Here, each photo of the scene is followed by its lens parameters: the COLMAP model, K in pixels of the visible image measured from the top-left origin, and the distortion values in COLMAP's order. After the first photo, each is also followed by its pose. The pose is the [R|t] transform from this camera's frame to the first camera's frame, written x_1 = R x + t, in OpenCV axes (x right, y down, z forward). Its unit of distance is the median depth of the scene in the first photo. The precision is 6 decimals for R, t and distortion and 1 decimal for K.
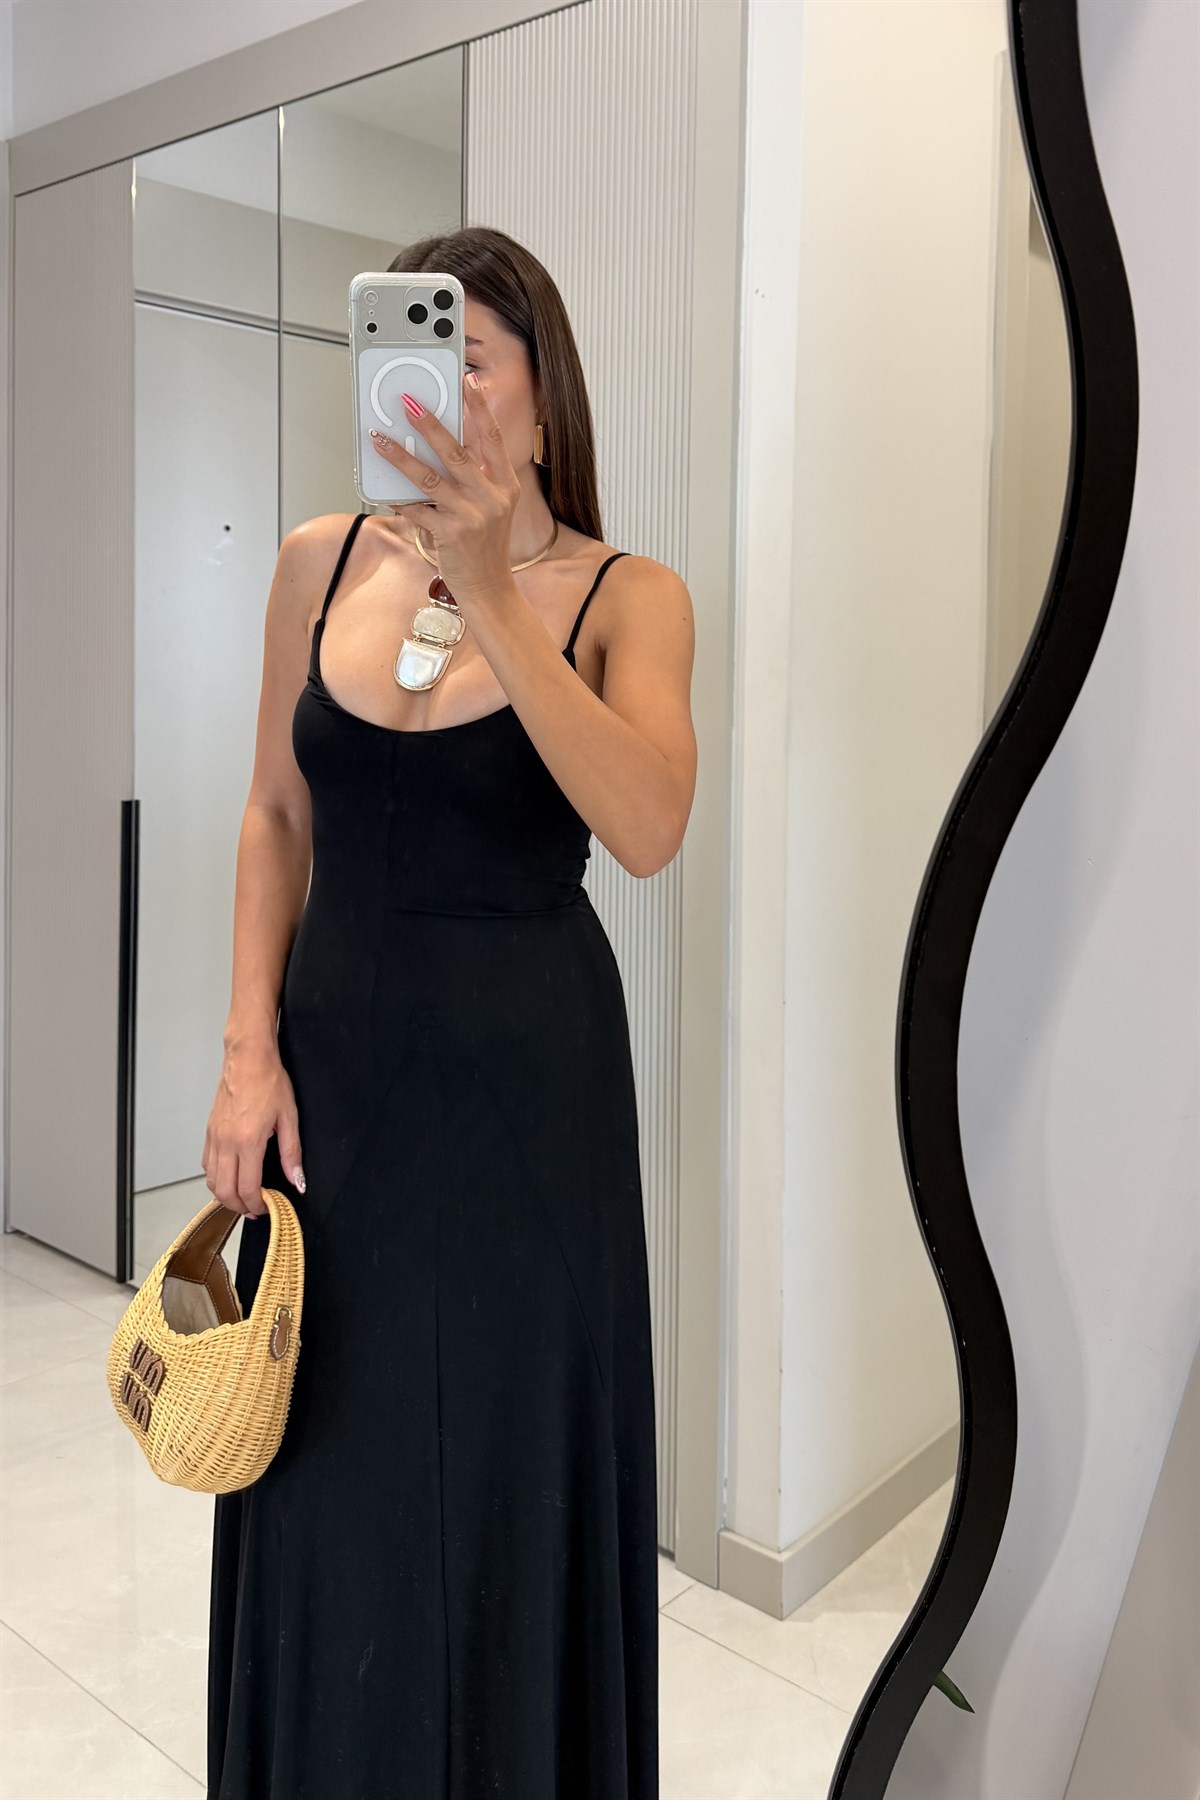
lens RADIAL K [[1541.0, 0, 642.0], [0, 1541.0, 699.6], [0, 0, 1]] dist [0.019747, -0.068717]
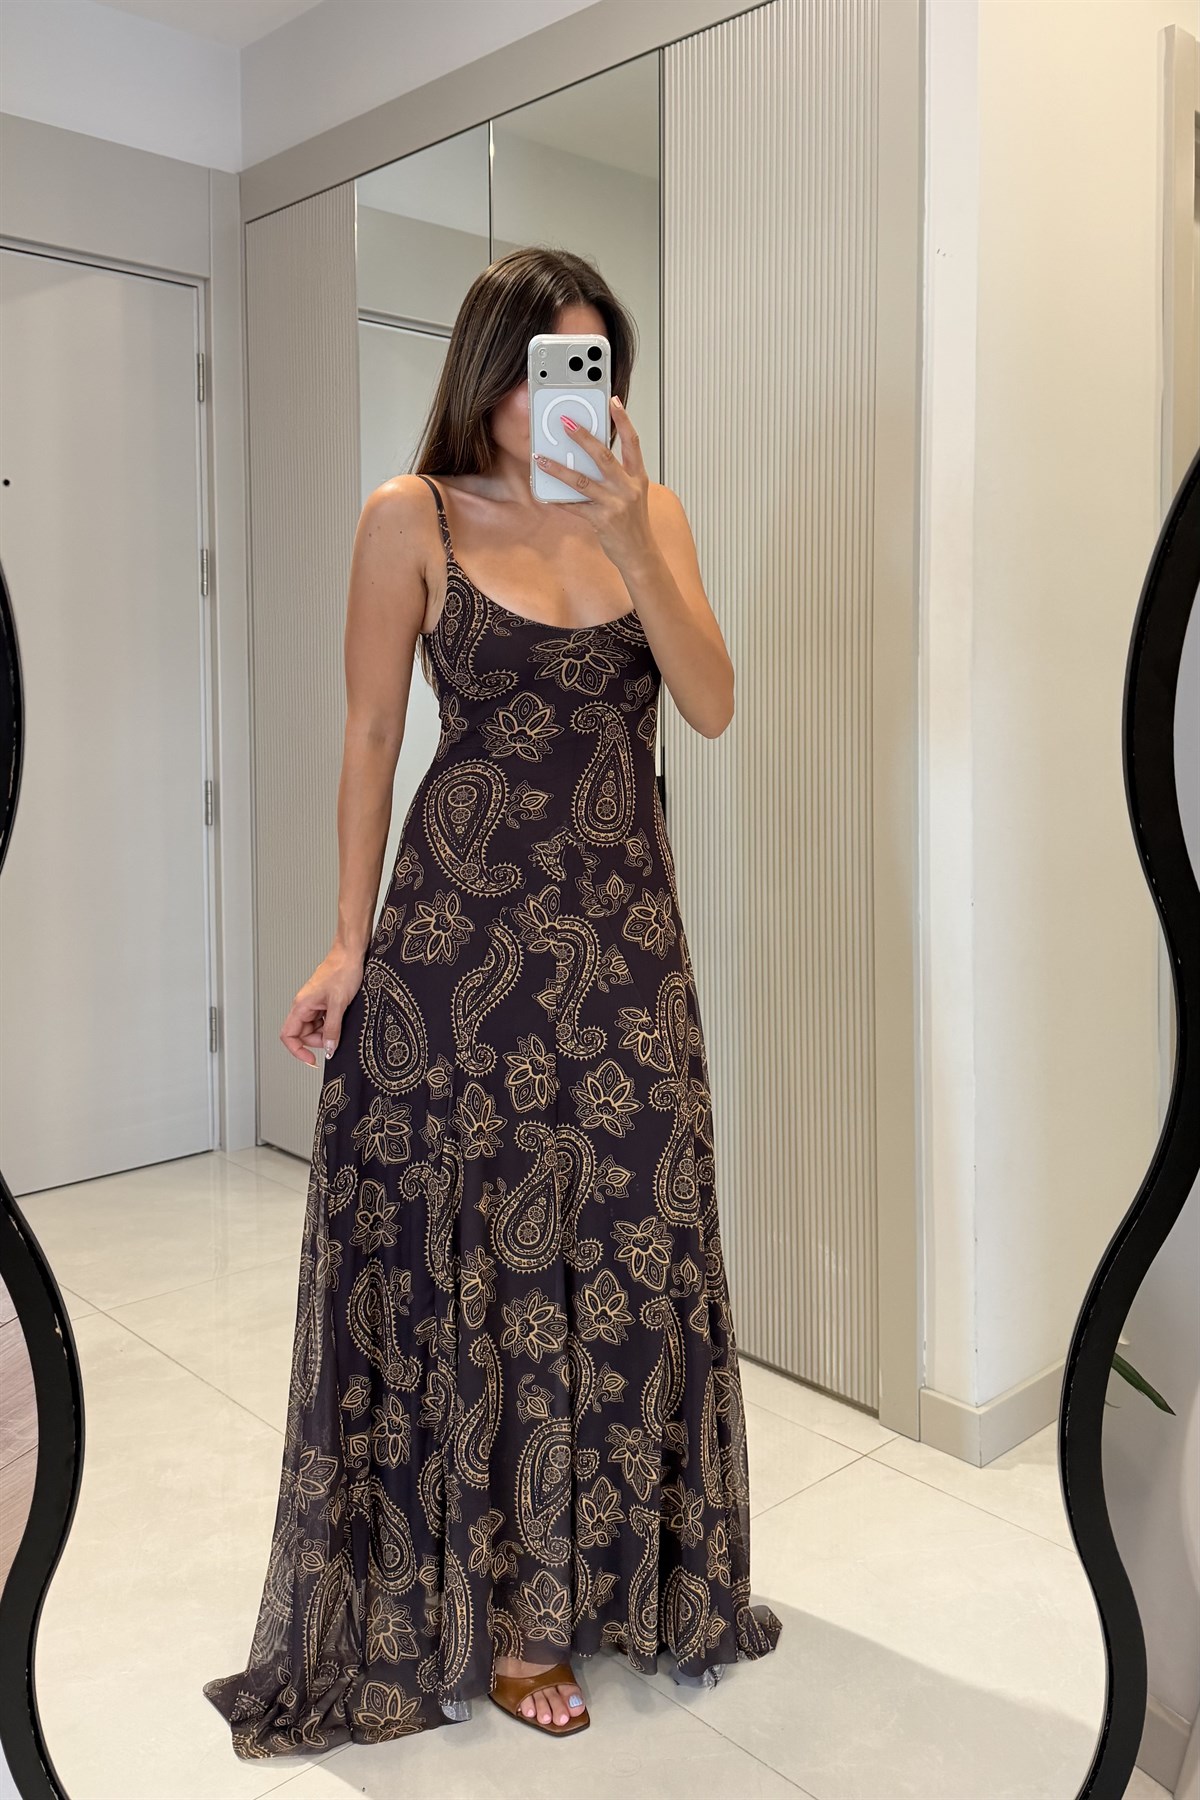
lens RADIAL K [[1541.0, 0, 566.8], [0, 1541.0, 740.2], [0, 0, 1]] dist [0.019747, -0.068717]
pose [[0.990118, -0.015831, -0.139339, -0.038646], [0.016465, 0.999859, 0.003393, 0.072303], [0.139266, -0.005654, 0.990239, -0.118477]]
